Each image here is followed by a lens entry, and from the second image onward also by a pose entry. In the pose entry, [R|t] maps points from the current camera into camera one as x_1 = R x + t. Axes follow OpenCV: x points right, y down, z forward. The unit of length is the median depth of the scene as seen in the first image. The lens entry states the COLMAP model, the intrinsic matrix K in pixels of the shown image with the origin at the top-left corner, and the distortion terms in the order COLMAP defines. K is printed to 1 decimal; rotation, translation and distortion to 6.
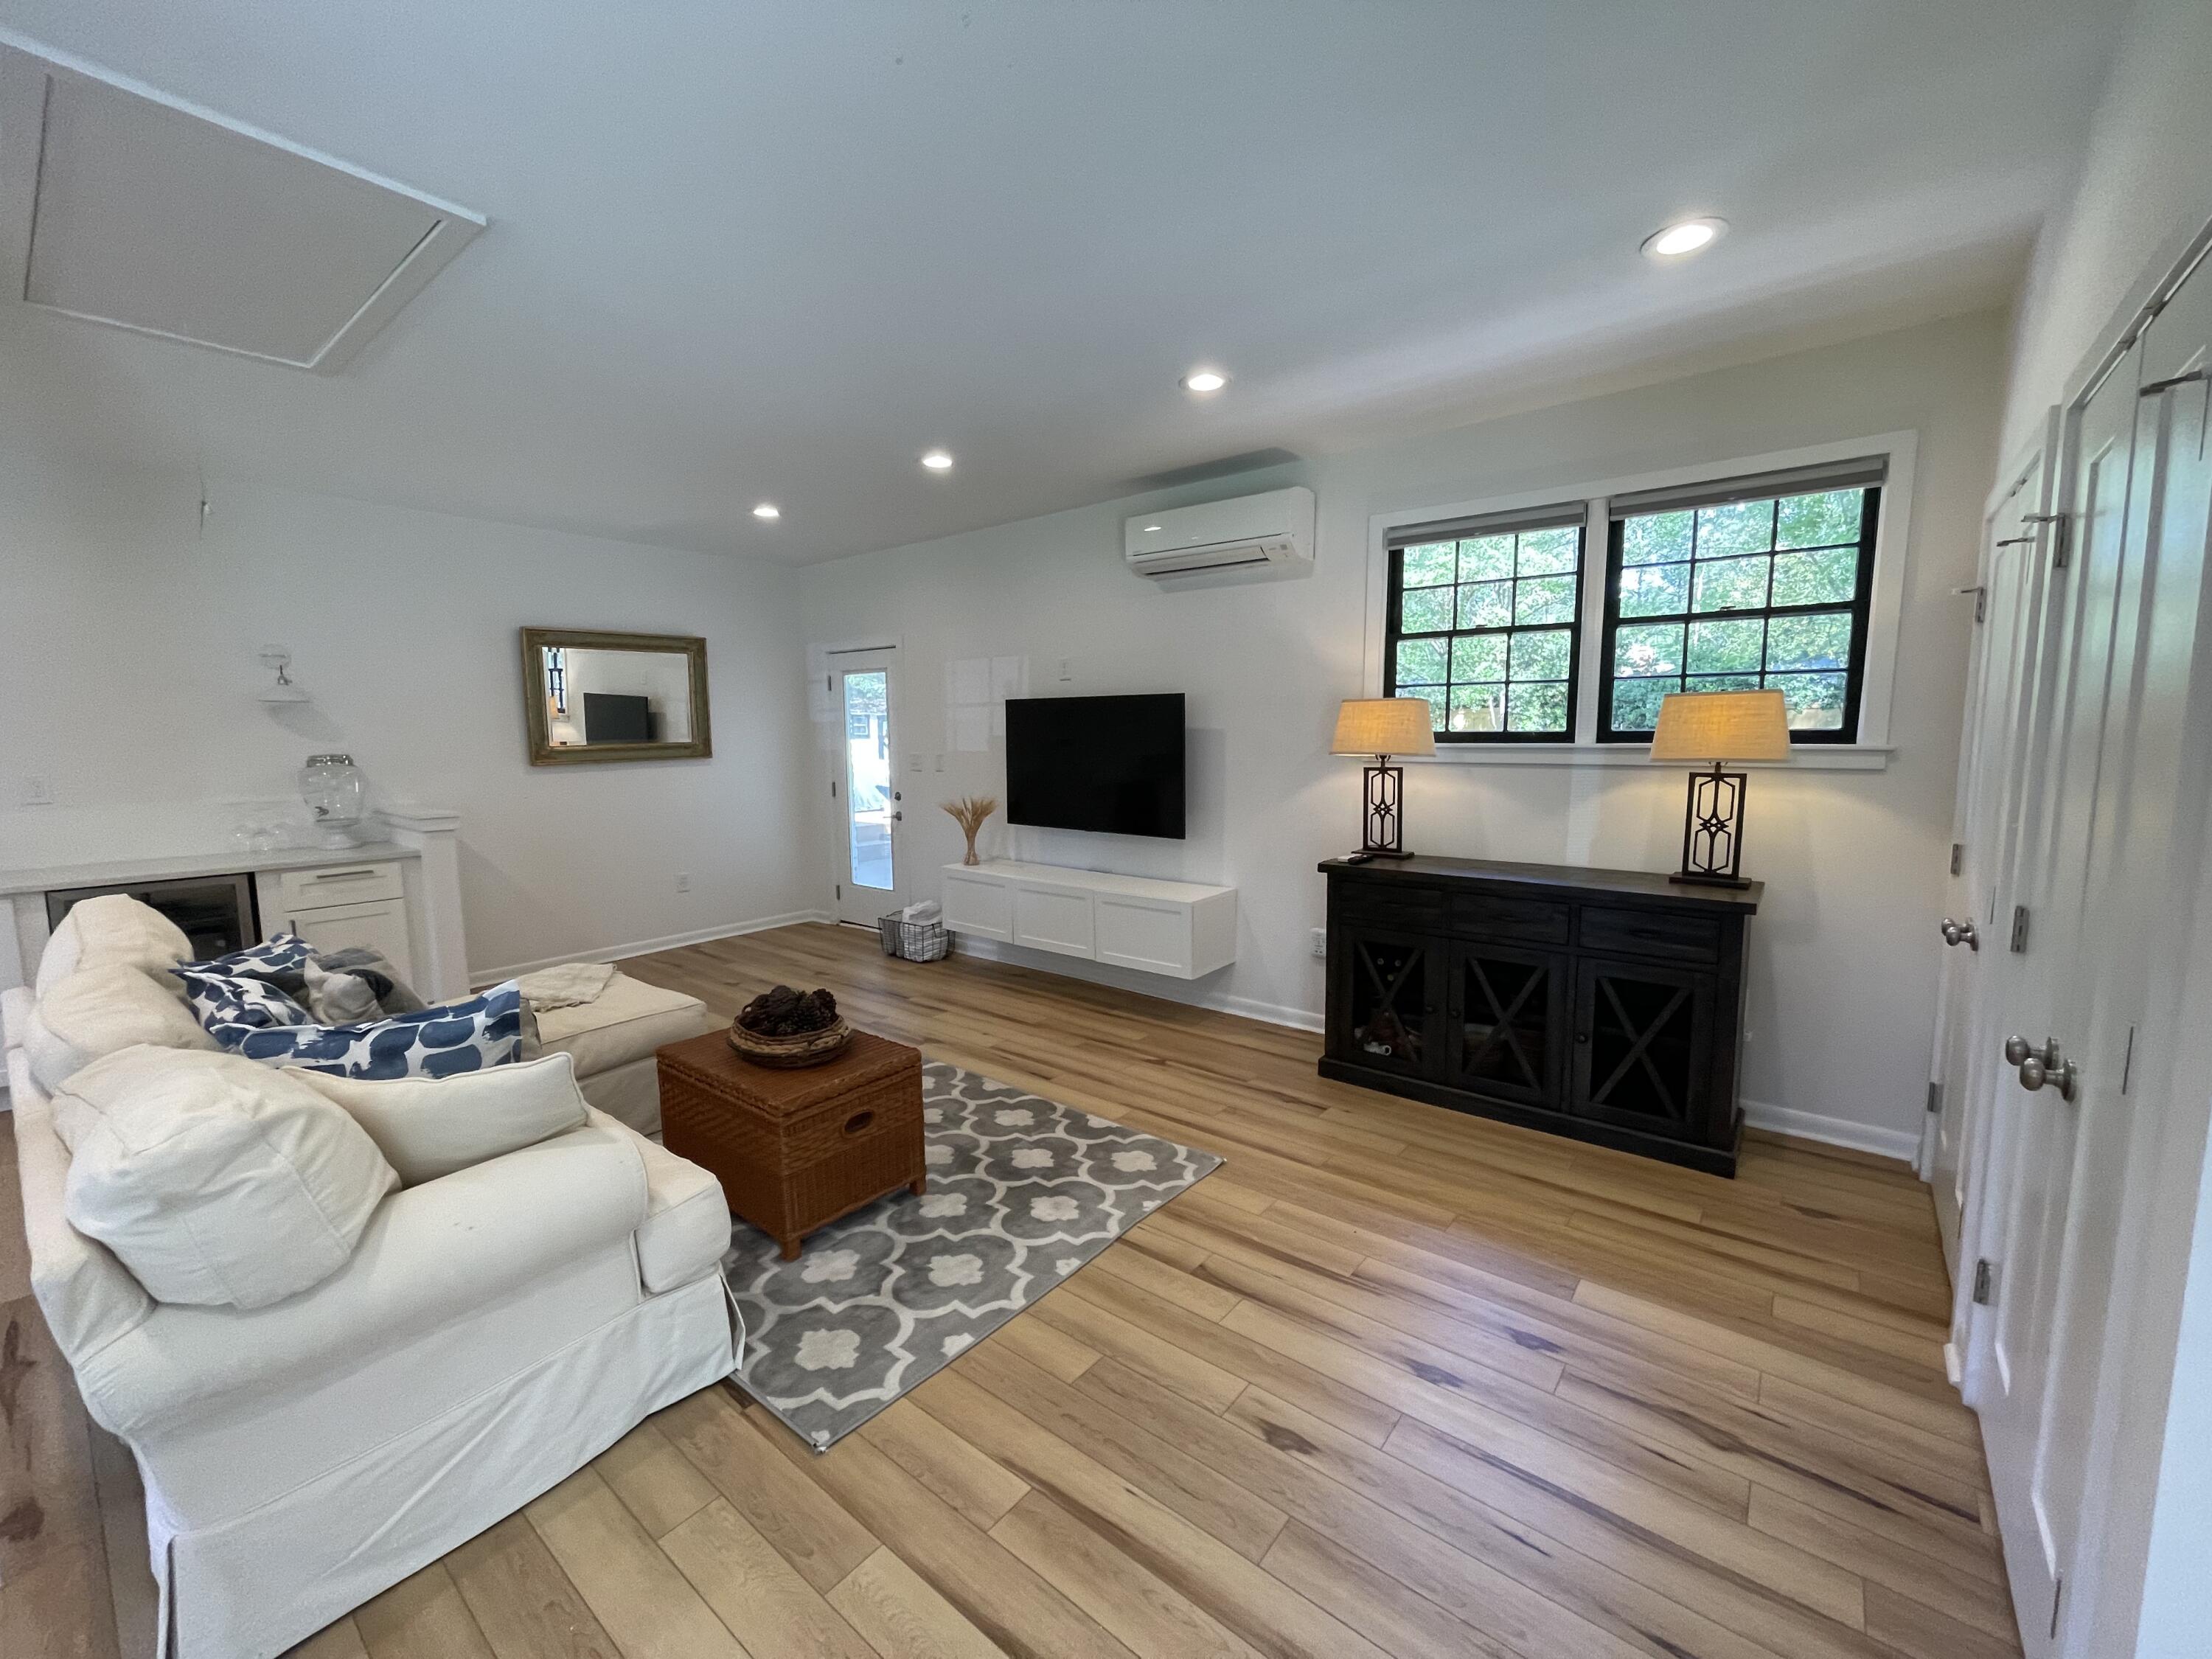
lens RADIAL K [[888.6, 0, 1098.9], [0, 888.6, 832.4], [0, 0, 1]] dist [-0.001106, -0.000329]
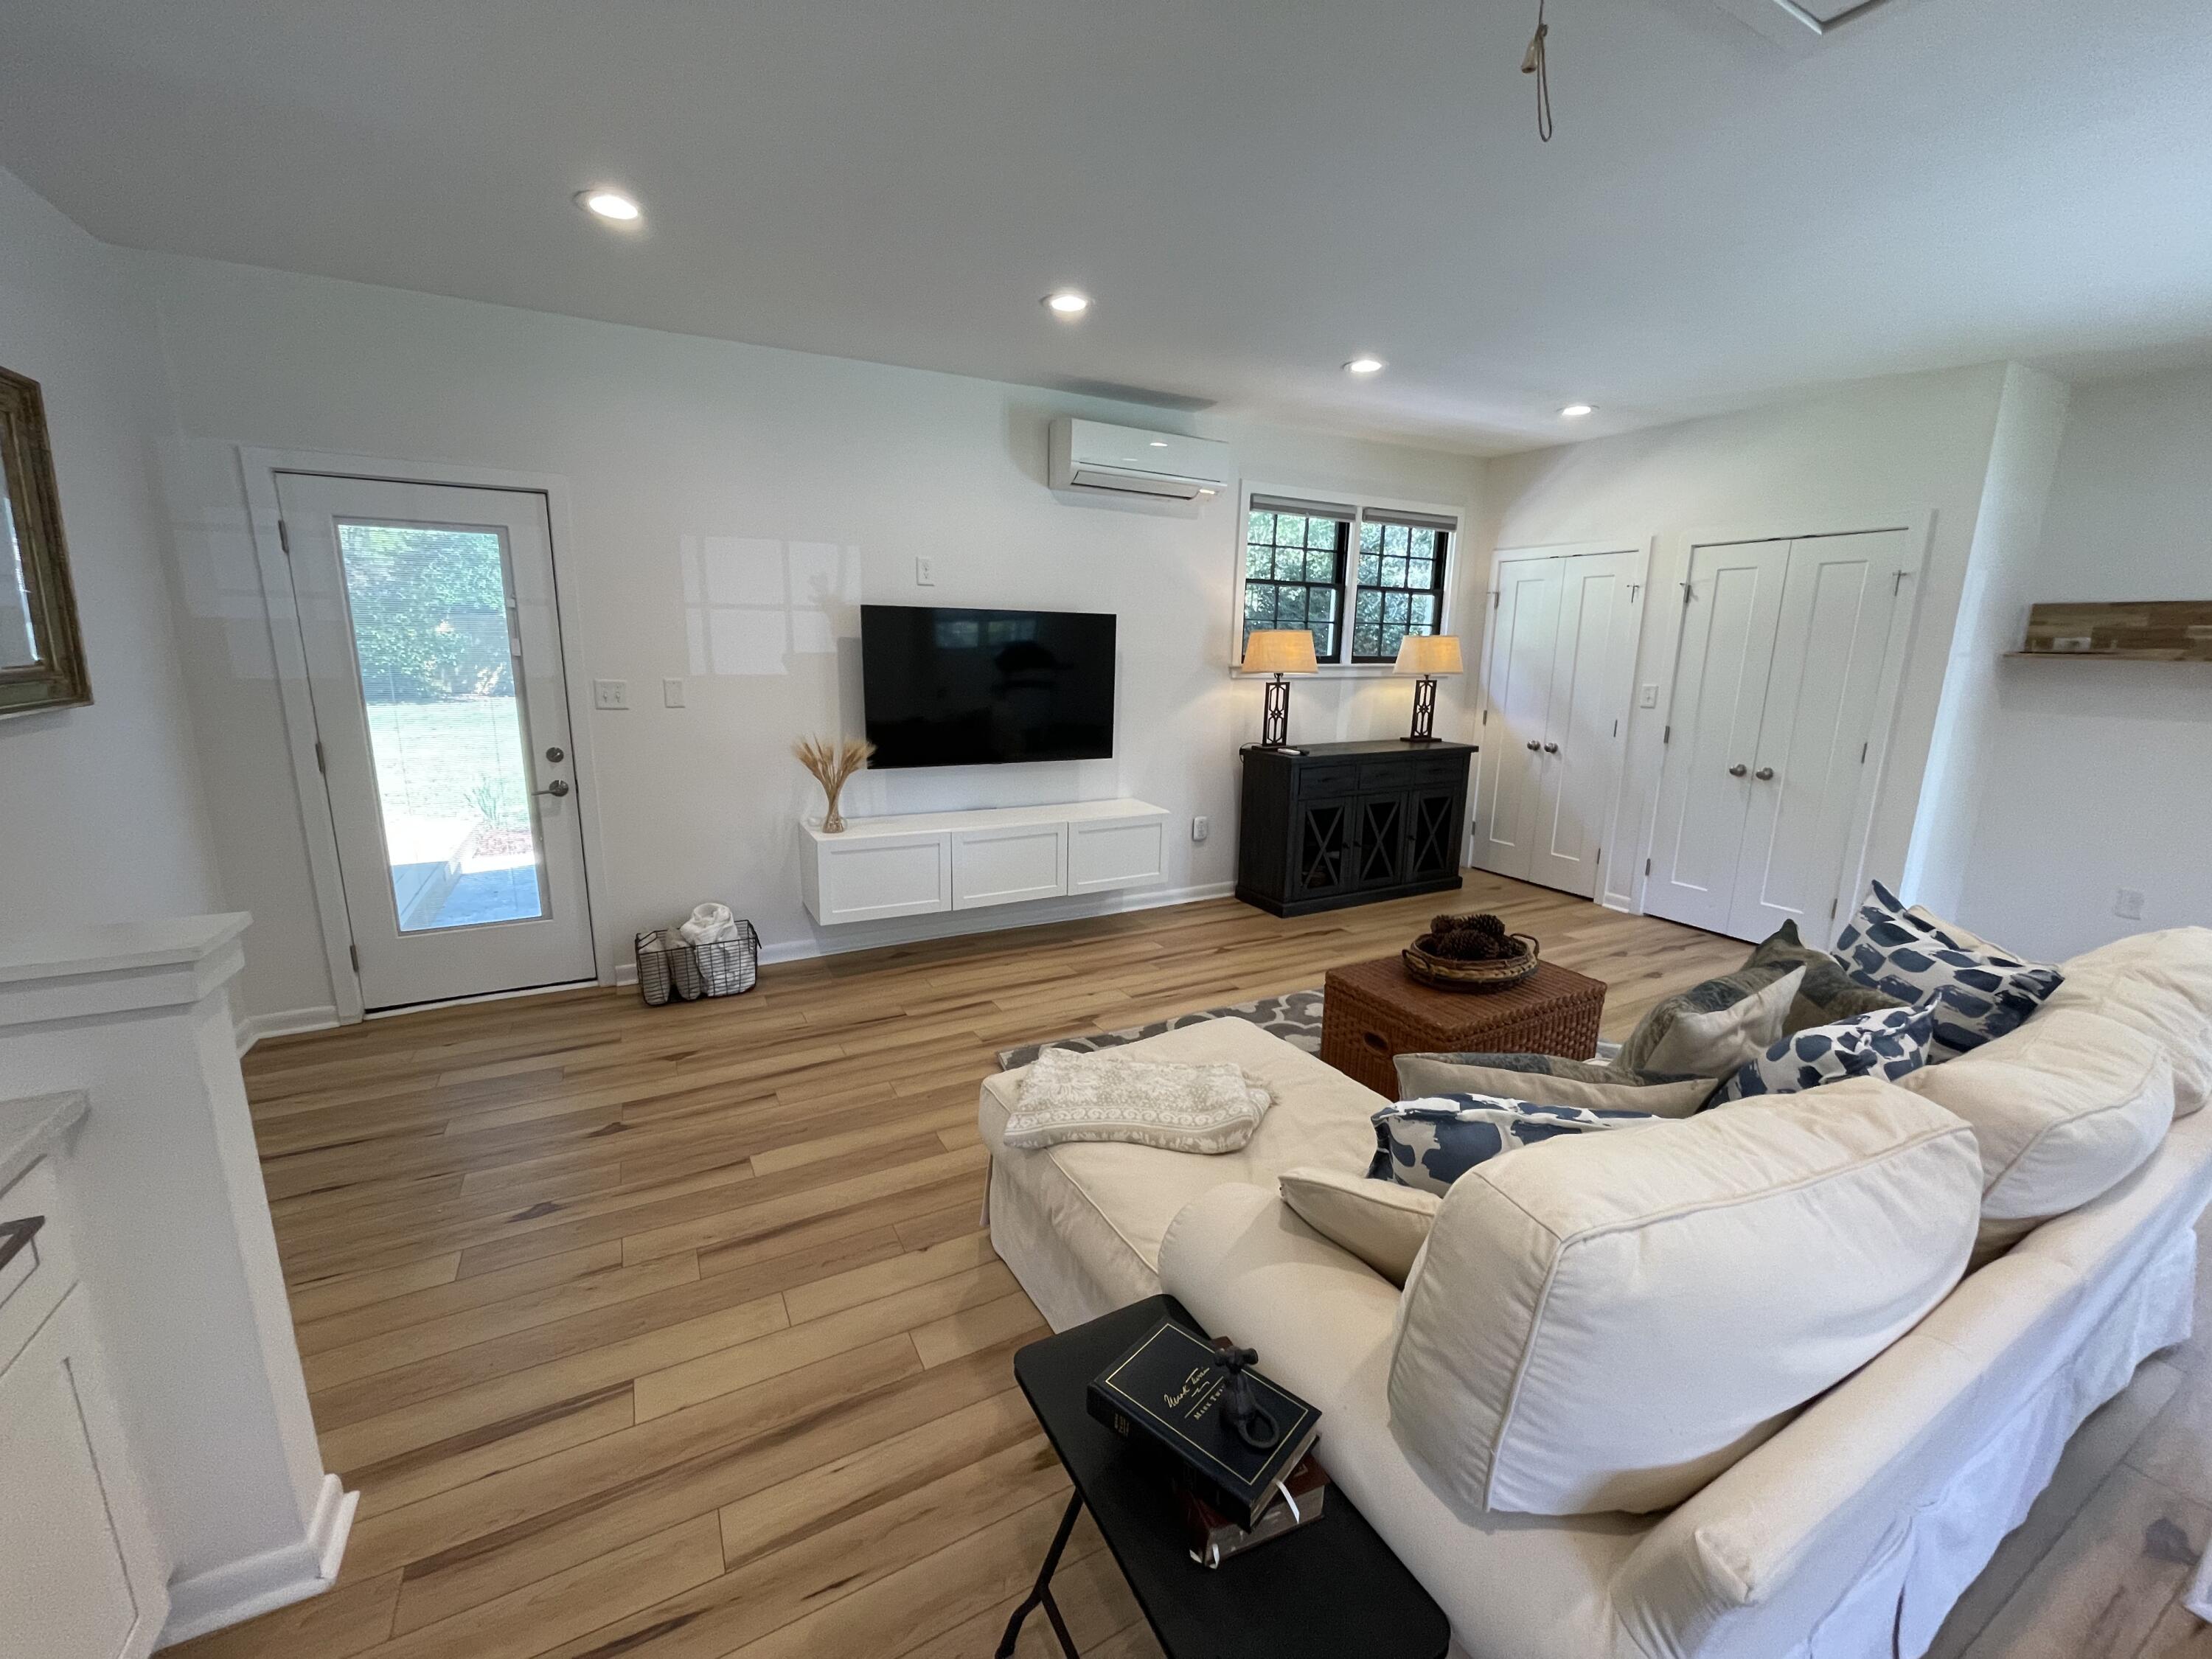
lens RADIAL K [[900.2, 0, 1112.5], [0, 900.2, 806.4], [0, 0, 1]] dist [-0.000400, -0.000060]
pose [[0.379847, -0.152171, 0.912447, -1.000620], [0.085907, 0.987917, 0.128995, -0.081801], [-0.921052, 0.029388, 0.388330, 0.679198]]
